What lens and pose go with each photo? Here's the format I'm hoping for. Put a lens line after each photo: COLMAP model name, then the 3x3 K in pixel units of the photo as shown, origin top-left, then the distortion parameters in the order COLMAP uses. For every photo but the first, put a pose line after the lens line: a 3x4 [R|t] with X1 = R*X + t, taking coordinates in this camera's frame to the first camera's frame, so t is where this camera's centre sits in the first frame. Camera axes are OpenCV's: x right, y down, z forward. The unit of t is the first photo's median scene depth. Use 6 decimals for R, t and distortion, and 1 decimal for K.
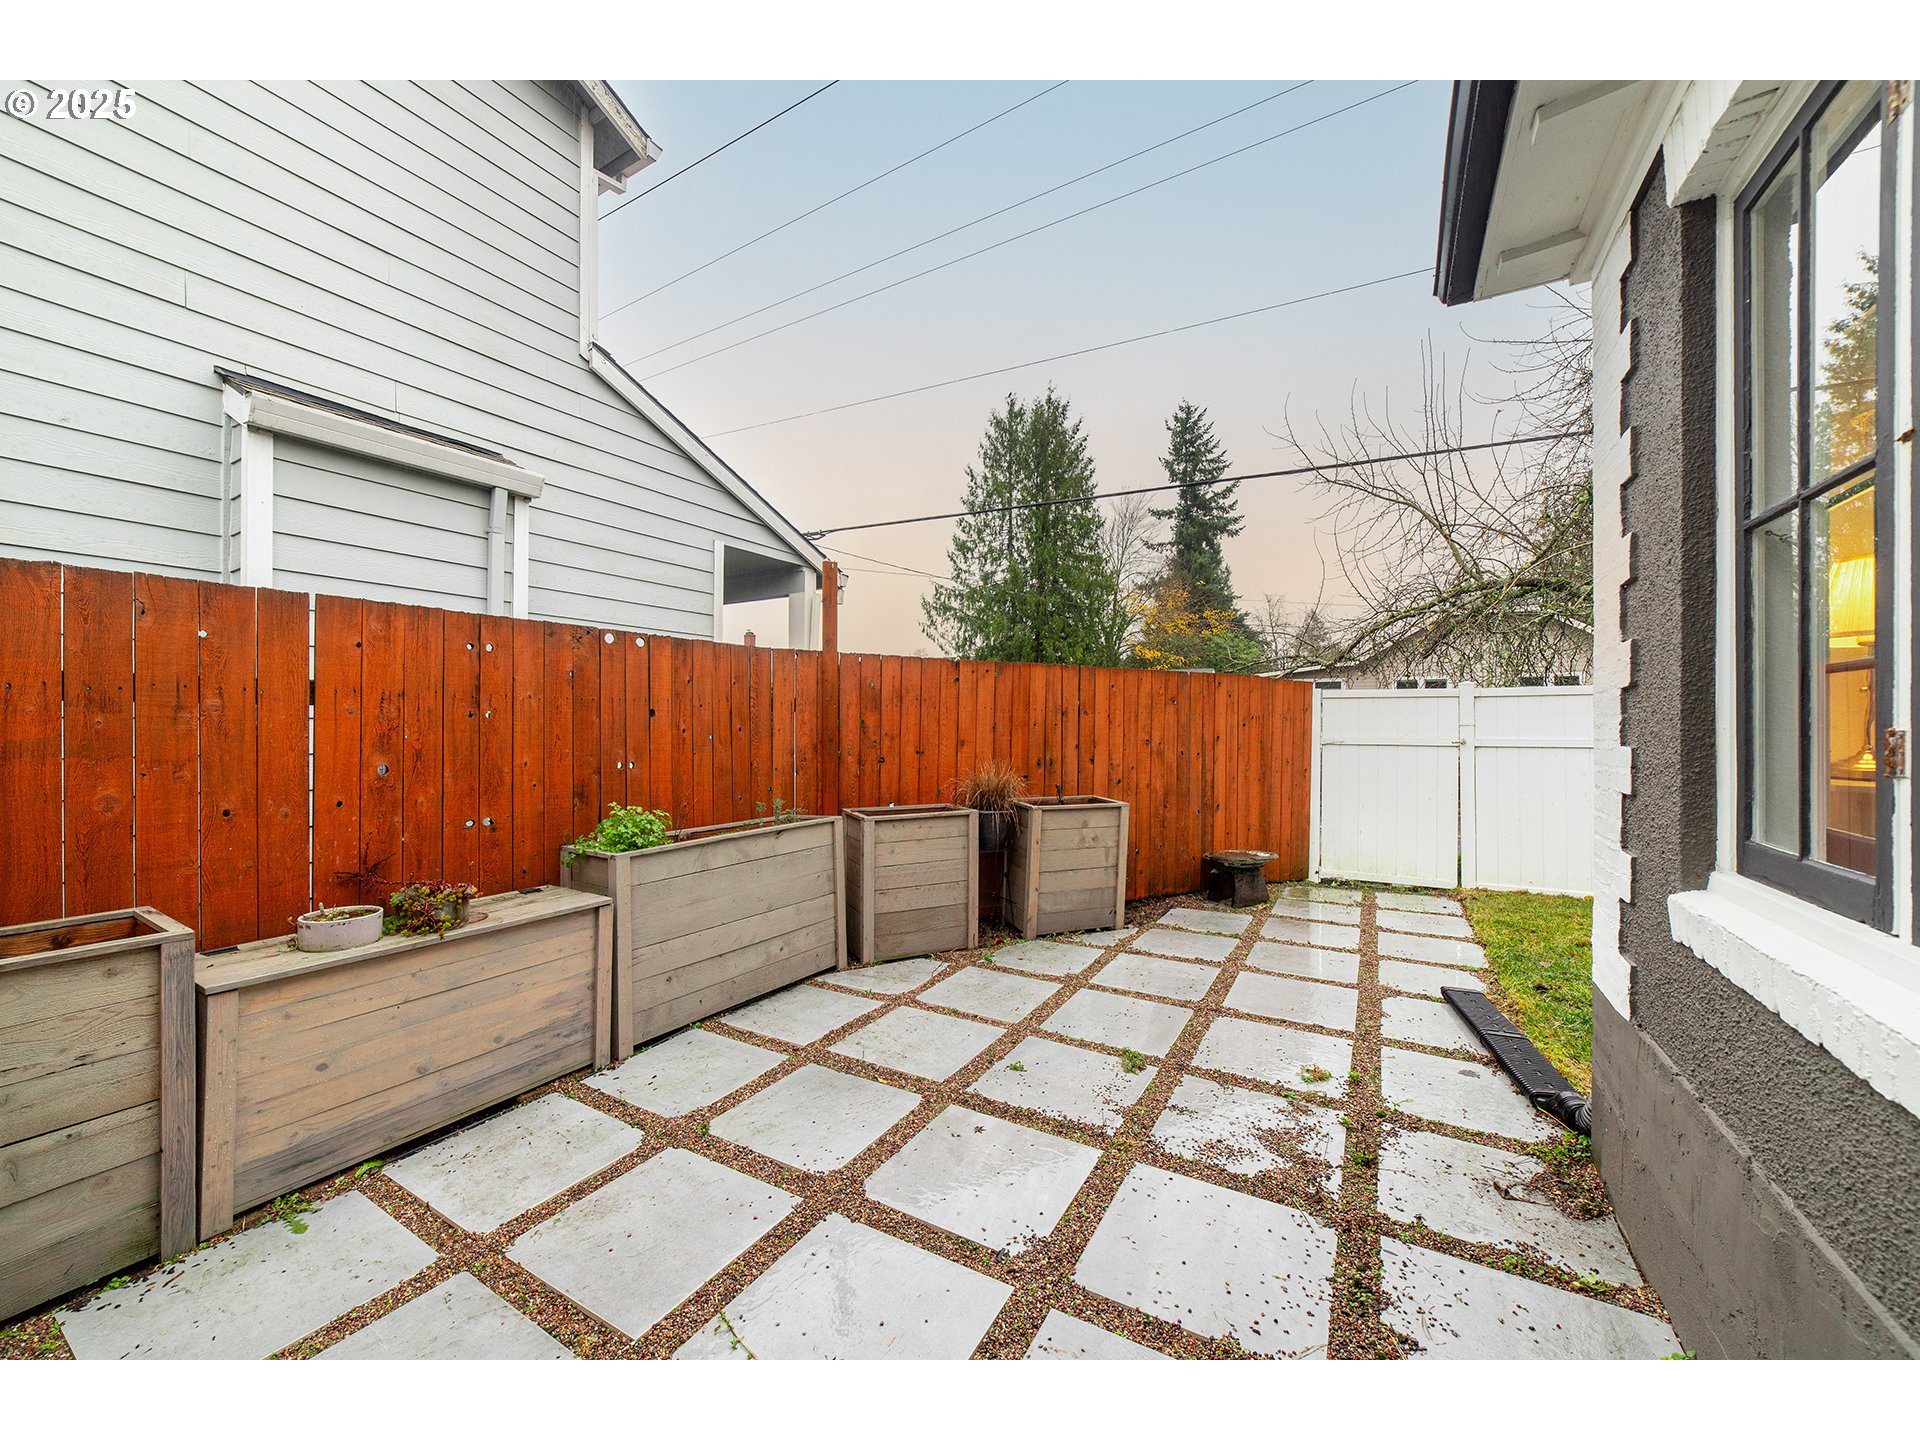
lens RADIAL K [[753.4, 0, 949.8], [0, 753.4, 718.1], [0, 0, 1]] dist [-0.016072, 0.006280]
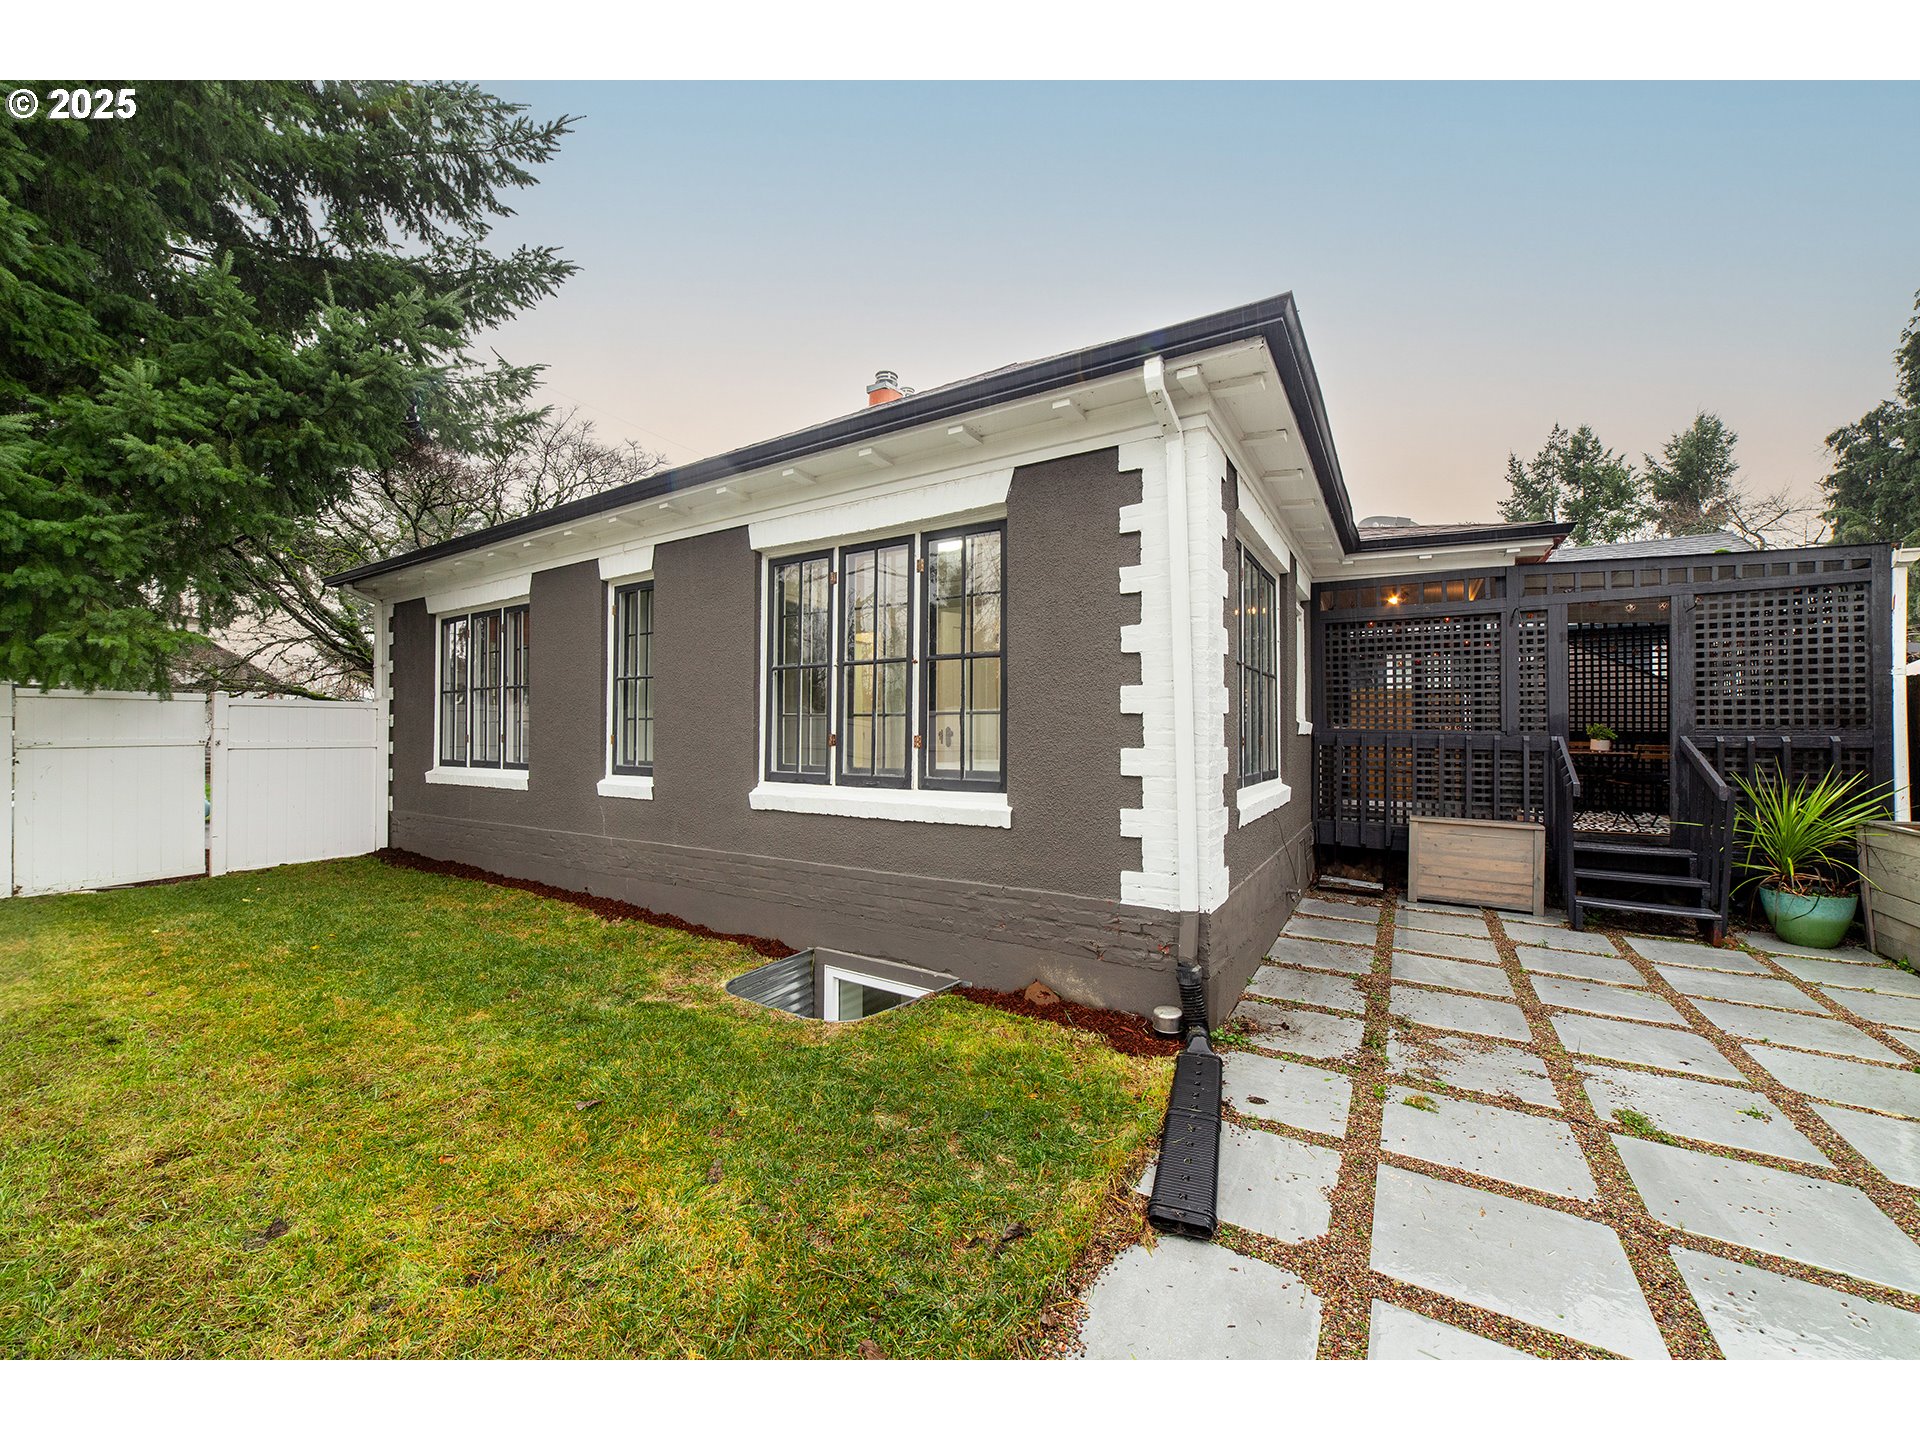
lens RADIAL K [[753.4, 0, 954.9], [0, 753.4, 729.1], [0, 0, 1]] dist [-0.016072, 0.006280]
pose [[-0.999758, -0.011066, 0.019016, 0.823237], [-0.011220, 0.999905, -0.008022, 0.014883], [-0.018925, -0.008233, -0.999787, 1.516497]]
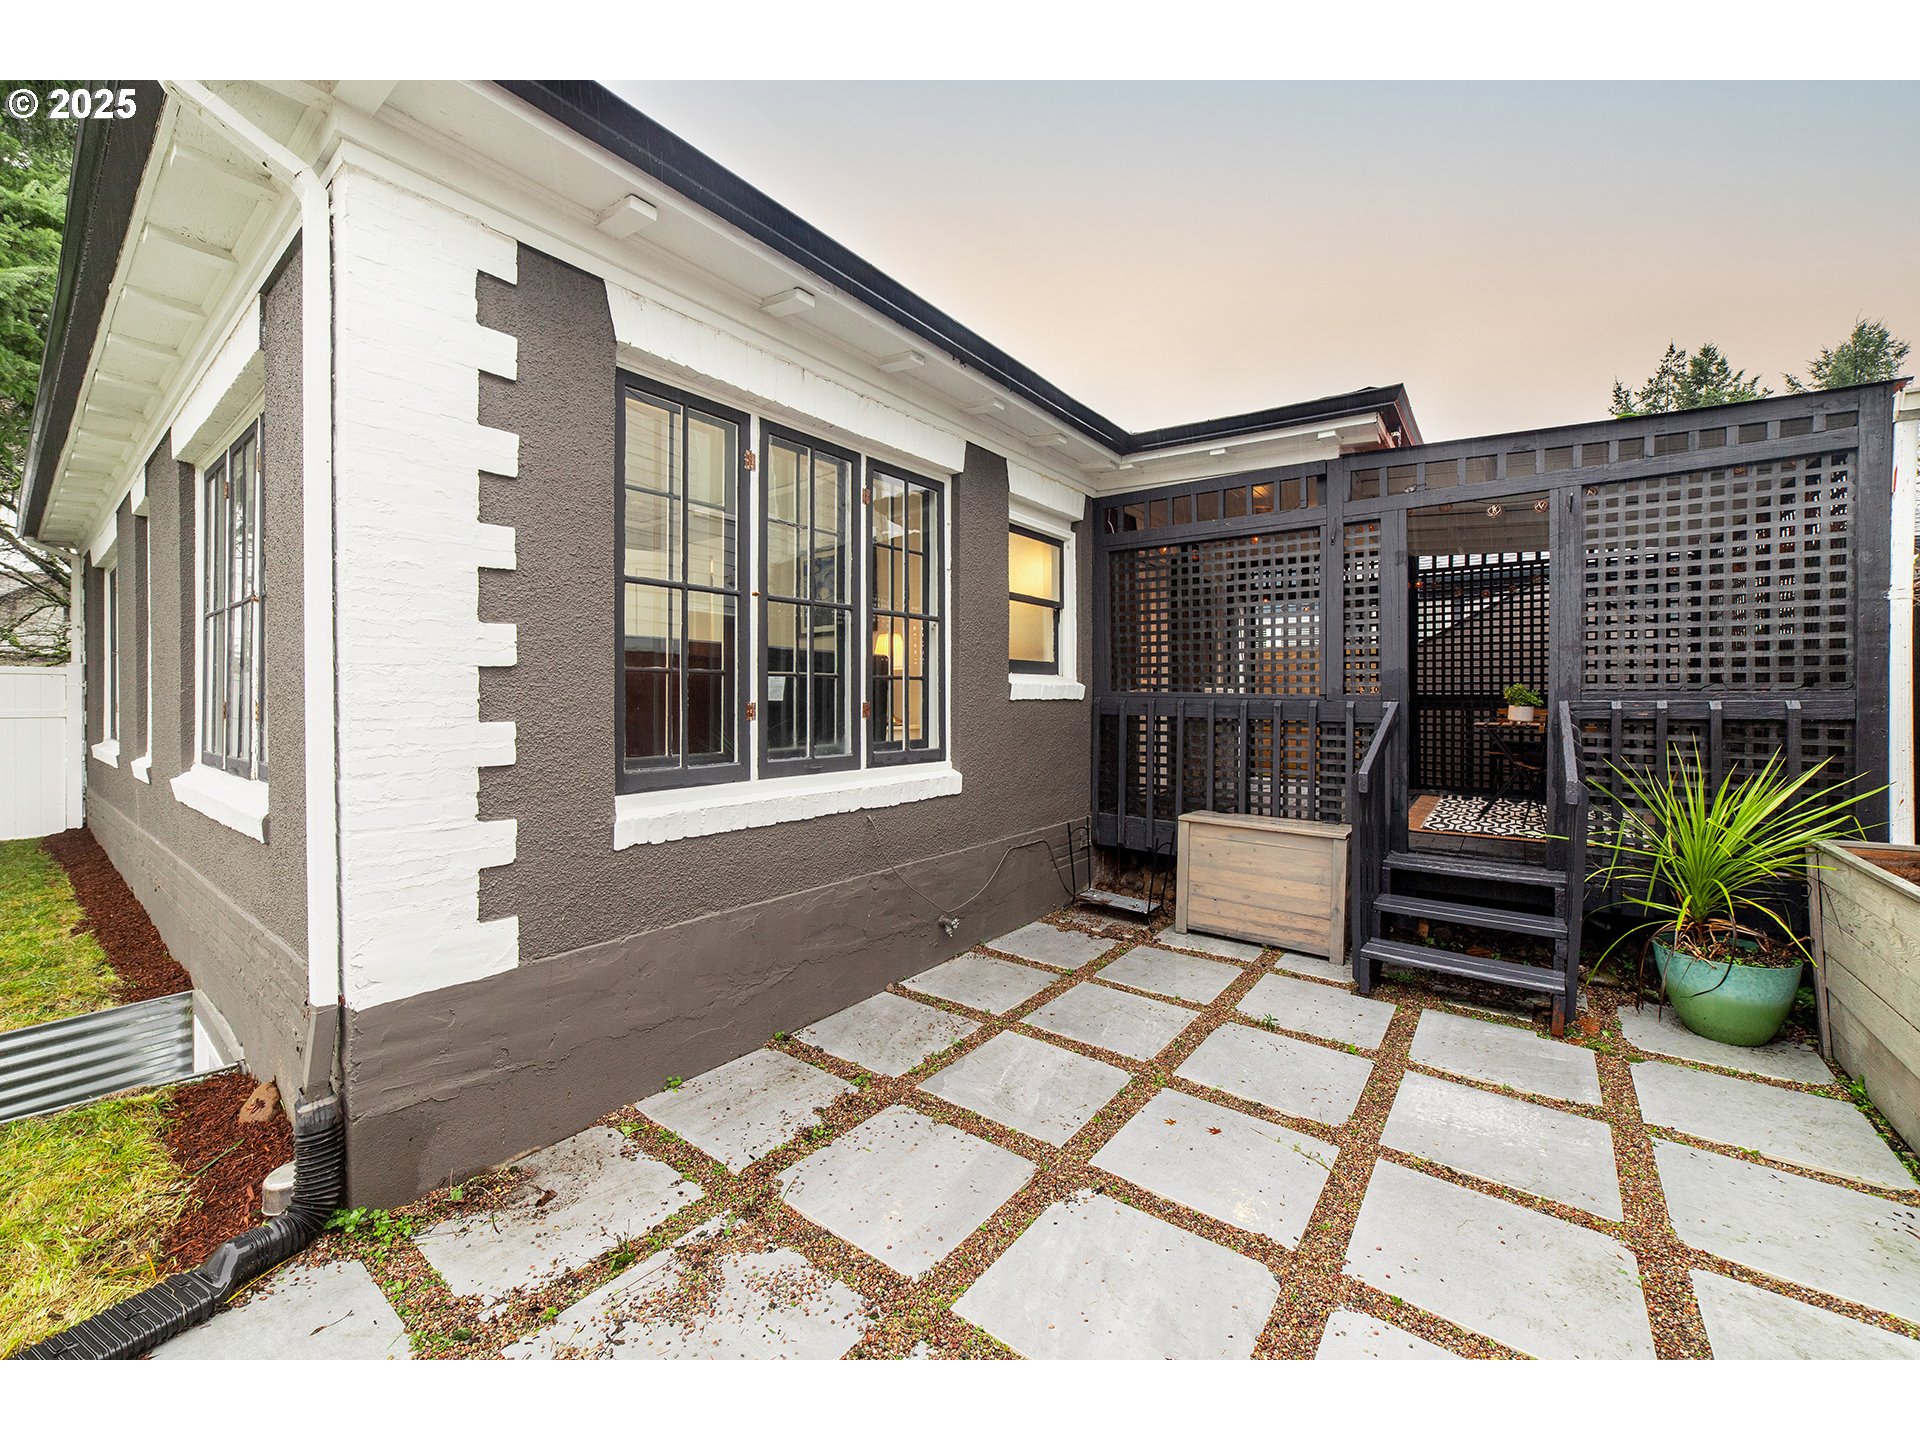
lens RADIAL K [[753.4, 0, 960.4], [0, 753.4, 708.2], [0, 0, 1]] dist [-0.016072, 0.006280]
pose [[-0.992480, -0.009764, 0.122013, 0.072979], [-0.008637, 0.999915, 0.009761, 0.007321], [-0.122098, 0.008634, -0.992481, 1.079186]]
